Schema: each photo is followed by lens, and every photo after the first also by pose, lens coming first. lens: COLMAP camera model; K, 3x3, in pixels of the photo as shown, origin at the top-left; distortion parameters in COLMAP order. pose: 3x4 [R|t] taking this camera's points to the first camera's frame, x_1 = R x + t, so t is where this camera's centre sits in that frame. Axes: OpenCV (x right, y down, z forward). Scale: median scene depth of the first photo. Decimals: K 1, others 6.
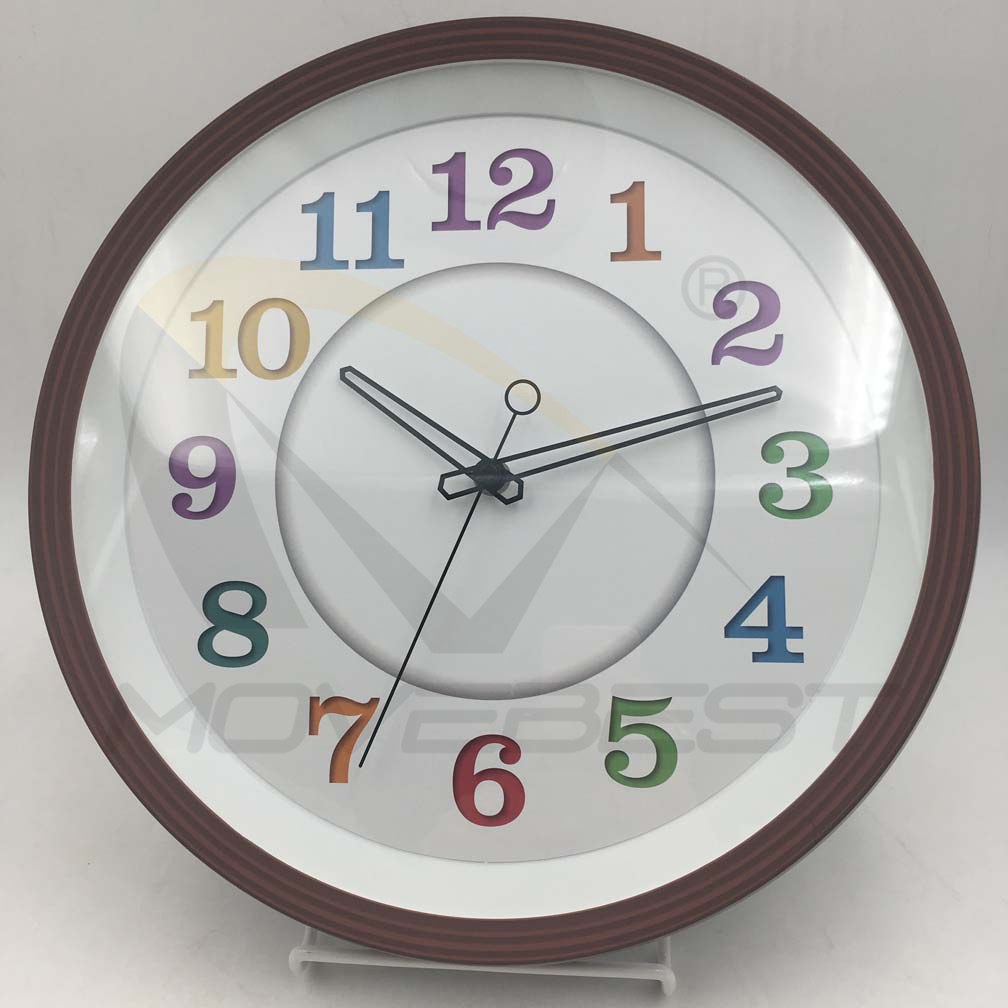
lens RADIAL K [[1157.9, 0, 504.0], [0, 1157.9, 504.0], [0, 0, 1]] dist [0.007538, 0.004386]
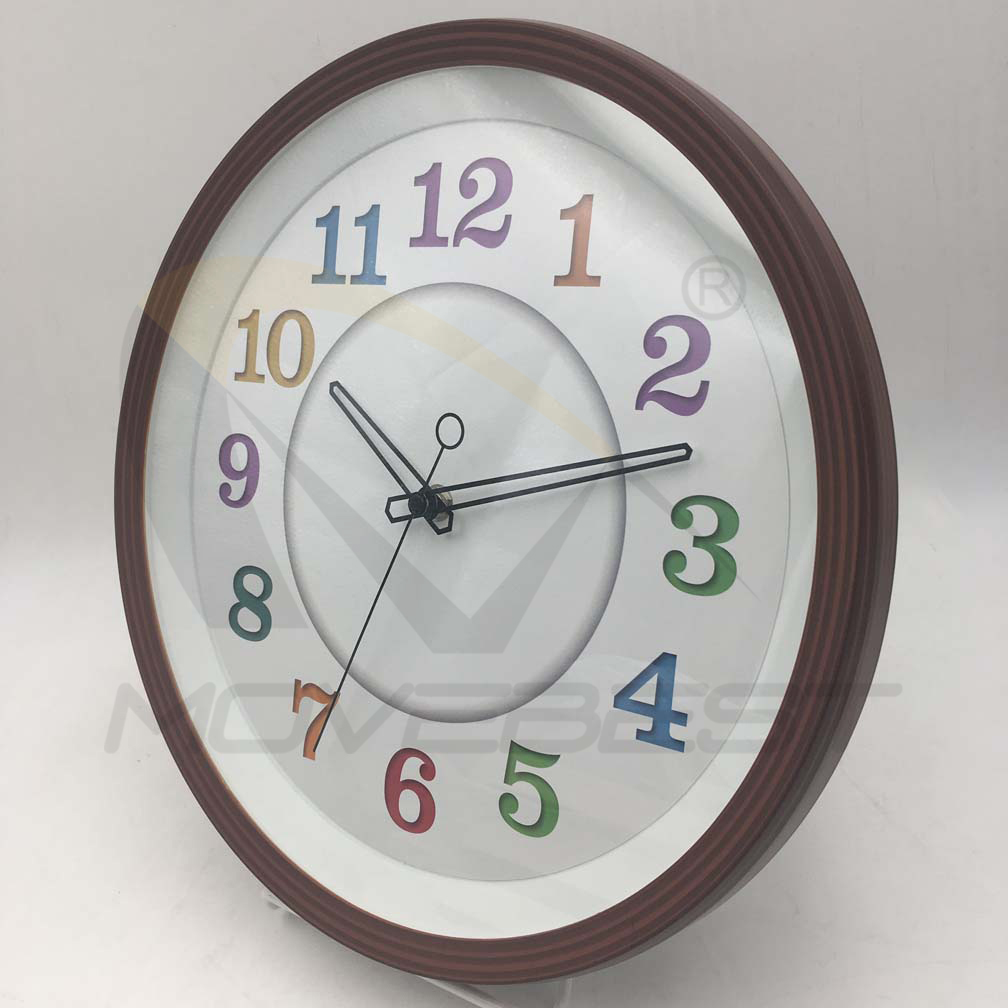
lens RADIAL K [[1157.9, 0, 504.0], [0, 1157.9, 504.0], [0, 0, 1]] dist [0.007538, 0.004386]
pose [[0.857827, 0.112674, -0.501435, 0.546812], [-0.027274, 0.984277, 0.174512, -0.200717], [0.513214, -0.136024, 0.847413, 0.175871]]
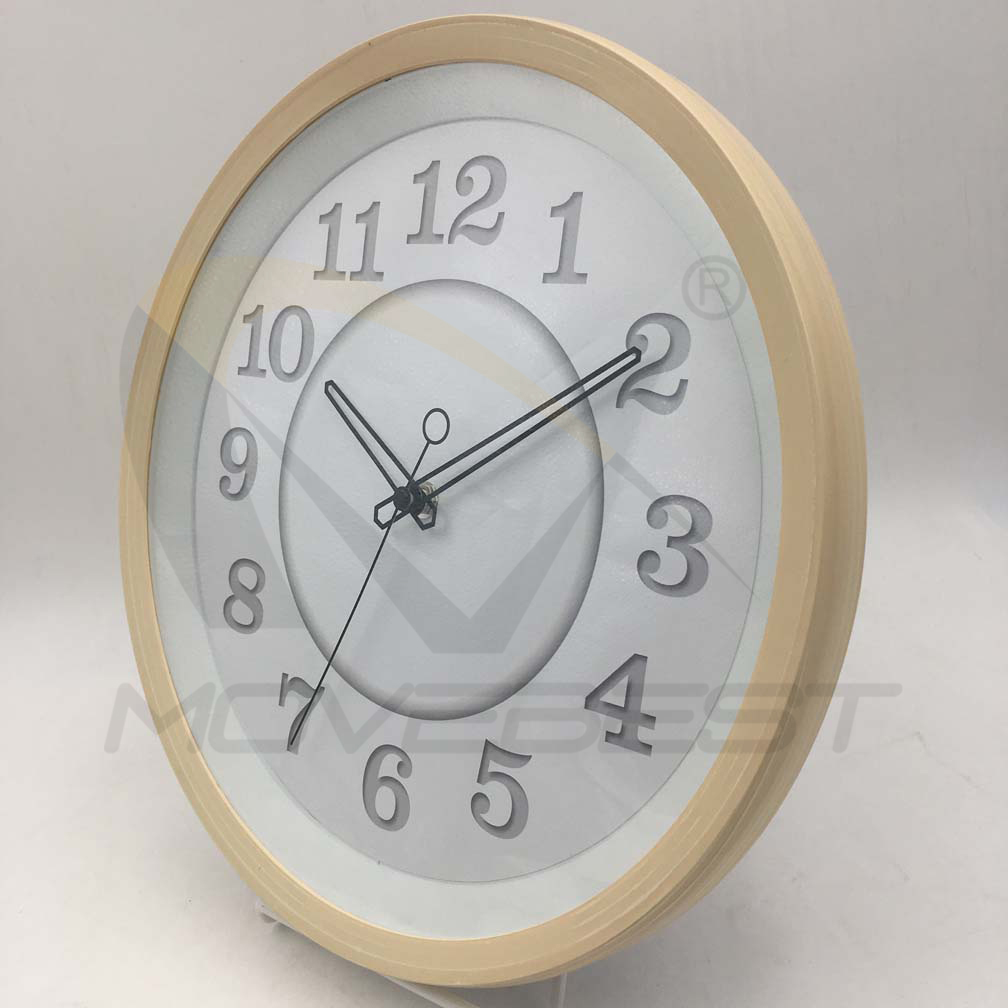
lens RADIAL K [[1157.9, 0, 504.0], [0, 1157.9, 504.0], [0, 0, 1]] dist [0.007538, 0.004386]
pose [[0.826665, 0.130276, -0.547405, 0.601185], [-0.053692, 0.986653, 0.153728, -0.178056], [0.560126, -0.097690, 0.822627, 0.211107]]
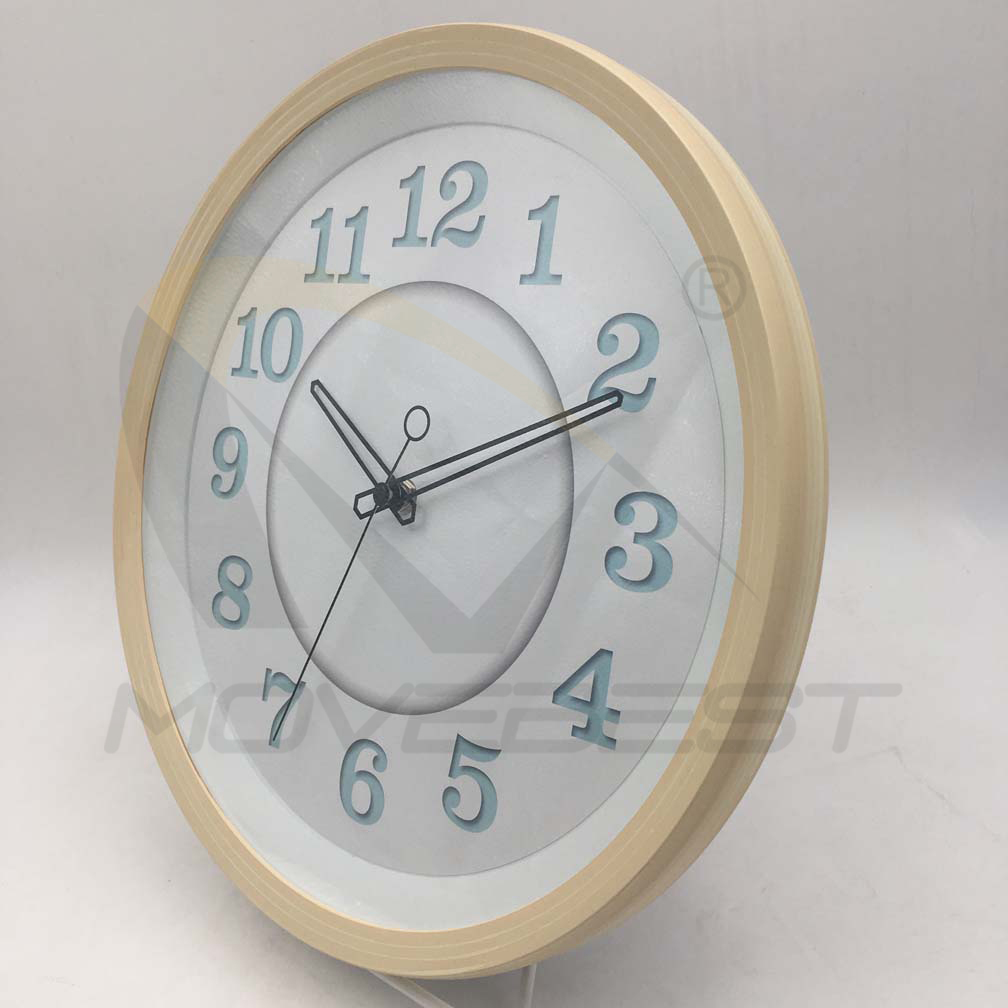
lens RADIAL K [[1157.9, 0, 504.0], [0, 1157.9, 504.0], [0, 0, 1]] dist [0.007538, 0.004386]
pose [[0.810163, 0.131737, -0.571211, 0.648979], [-0.065845, 0.988705, 0.134633, -0.160851], [0.582495, -0.071463, 0.809686, 0.223607]]
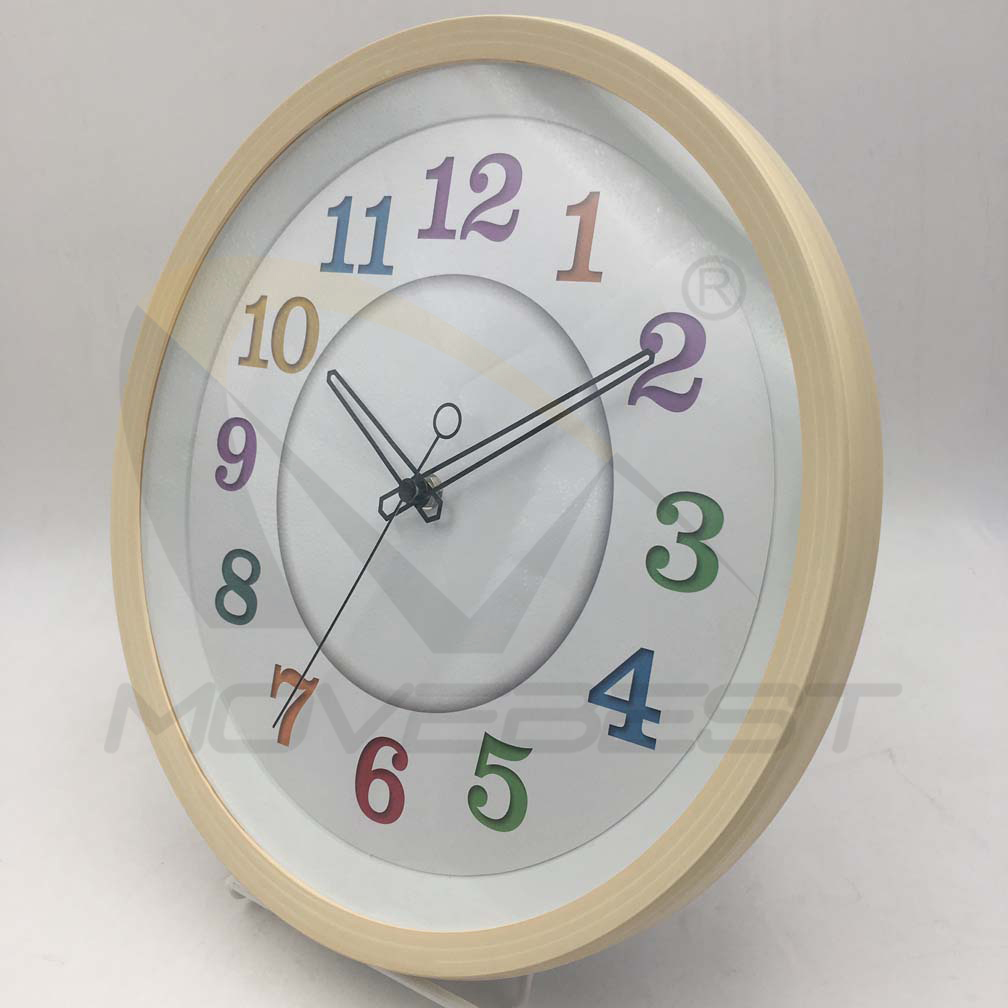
lens RADIAL K [[1157.9, 0, 504.0], [0, 1157.9, 504.0], [0, 0, 1]] dist [0.007538, 0.004386]
pose [[0.843684, 0.146999, -0.516322, 0.570505], [-0.089282, 0.986807, 0.135058, -0.155828], [0.529364, -0.067848, 0.845677, 0.180991]]
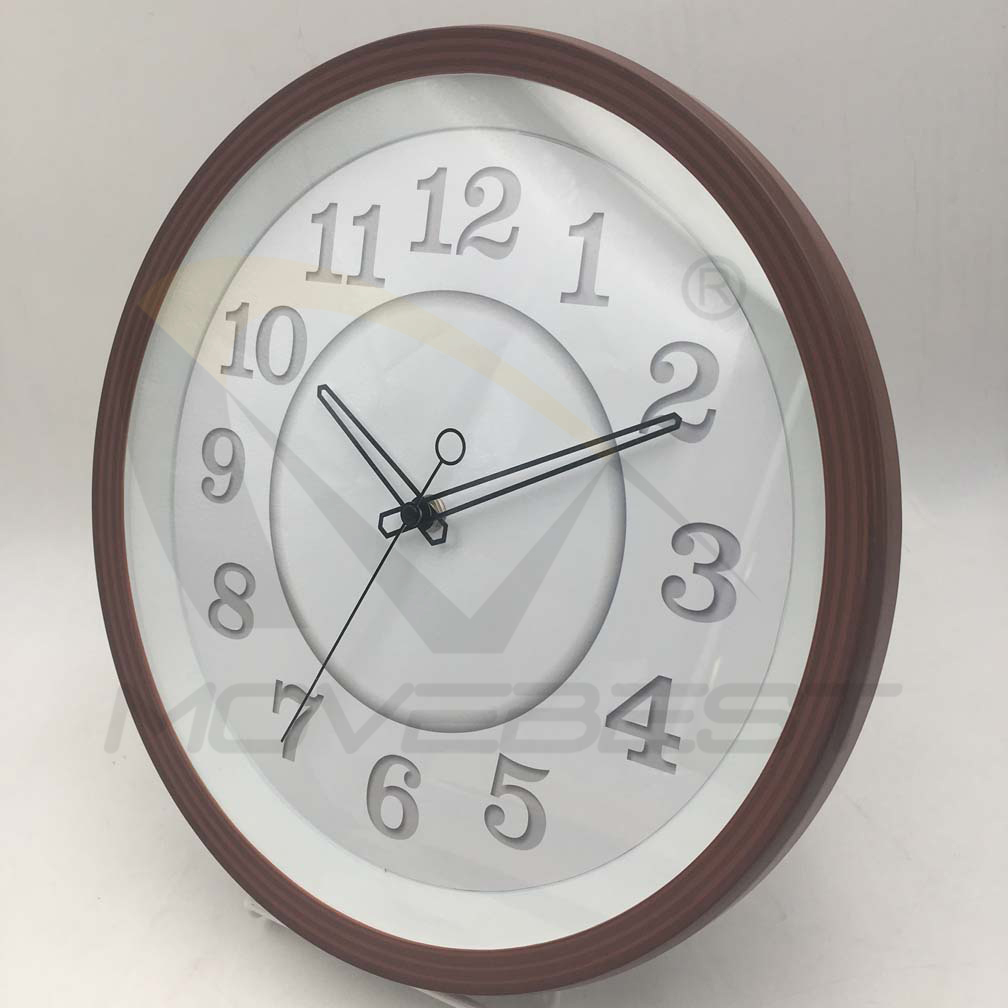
lens RADIAL K [[1157.9, 0, 504.0], [0, 1157.9, 504.0], [0, 0, 1]] dist [0.007538, 0.004386]
pose [[0.878397, 0.159574, -0.450505, 0.497514], [-0.070220, 0.975475, 0.208608, -0.244645], [0.472745, -0.151606, 0.868060, 0.161226]]
